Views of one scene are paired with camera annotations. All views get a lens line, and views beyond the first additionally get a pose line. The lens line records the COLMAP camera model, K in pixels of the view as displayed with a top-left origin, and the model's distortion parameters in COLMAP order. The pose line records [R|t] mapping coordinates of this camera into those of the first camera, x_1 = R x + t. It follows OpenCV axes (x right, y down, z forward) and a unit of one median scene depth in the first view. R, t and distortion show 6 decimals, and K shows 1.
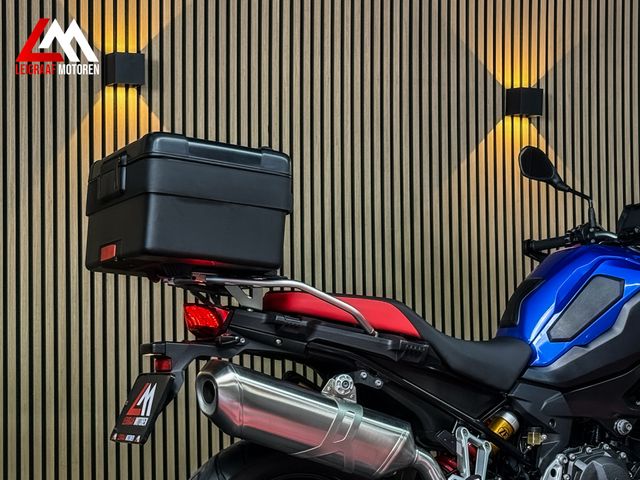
lens RADIAL K [[1394.8, 0, 320.0], [0, 1394.8, 240.0], [0, 0, 1]] dist [0.127680, 0.229174]
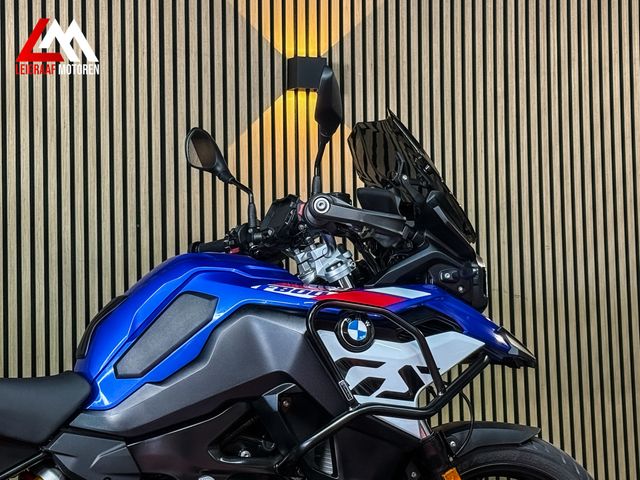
lens RADIAL K [[1394.8, 0, 320.0], [0, 1394.8, 240.0], [0, 0, 1]] dist [0.127680, 0.229174]
pose [[0.994407, -0.010896, -0.105057, 0.352902], [0.012684, 0.999786, 0.016367, -0.016158], [0.104856, -0.017608, 0.994332, 0.223185]]
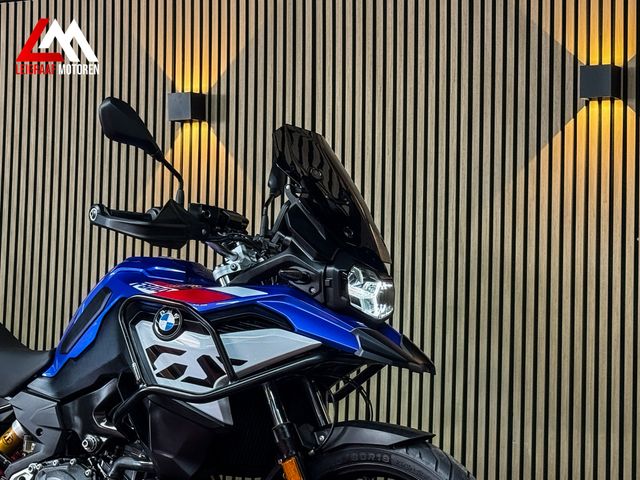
lens RADIAL K [[1394.8, 0, 320.0], [0, 1394.8, 240.0], [0, 0, 1]] dist [0.127680, 0.229174]
pose [[0.558366, -0.026406, -0.829174, 1.083484], [0.016266, 0.999650, -0.020882, 0.014663], [0.829435, -0.001828, 0.558600, 0.574669]]
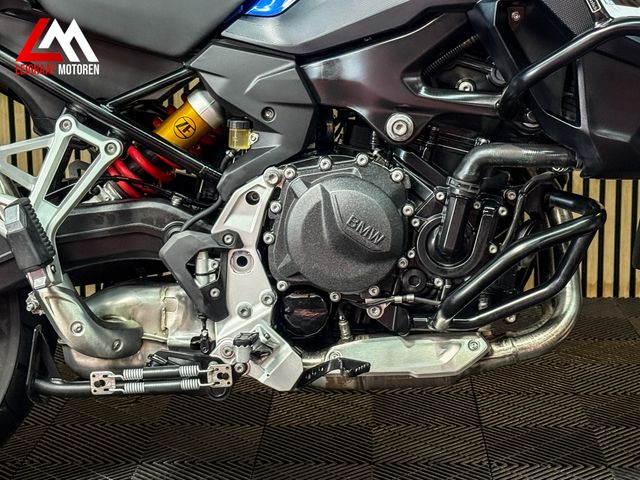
lens RADIAL K [[1394.8, 0, 320.0], [0, 1394.8, 240.0], [0, 0, 1]] dist [0.127680, 0.229174]
pose [[0.873673, 0.106550, -0.474702, 0.447760], [0.028195, 0.962994, 0.268042, 0.024195], [0.485696, -0.247566, 0.838338, 0.487964]]
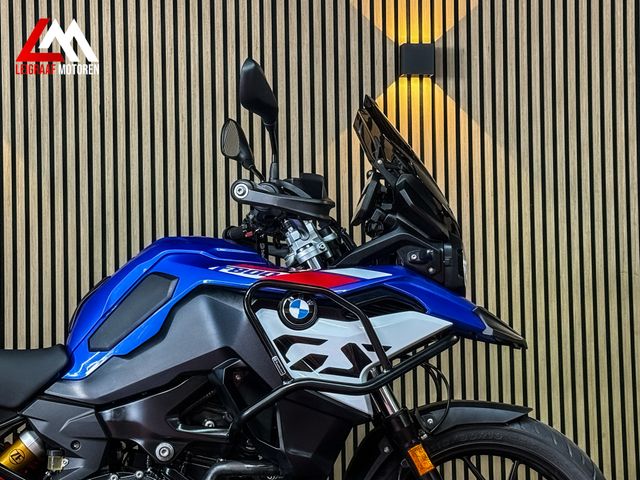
lens RADIAL K [[1394.8, 0, 320.0], [0, 1394.8, 240.0], [0, 0, 1]] dist [0.127680, 0.229174]
pose [[0.924428, -0.016514, -0.380999, 0.611215], [0.026837, 0.999402, 0.021795, -0.010698], [0.380411, -0.030373, 0.924319, 0.249722]]
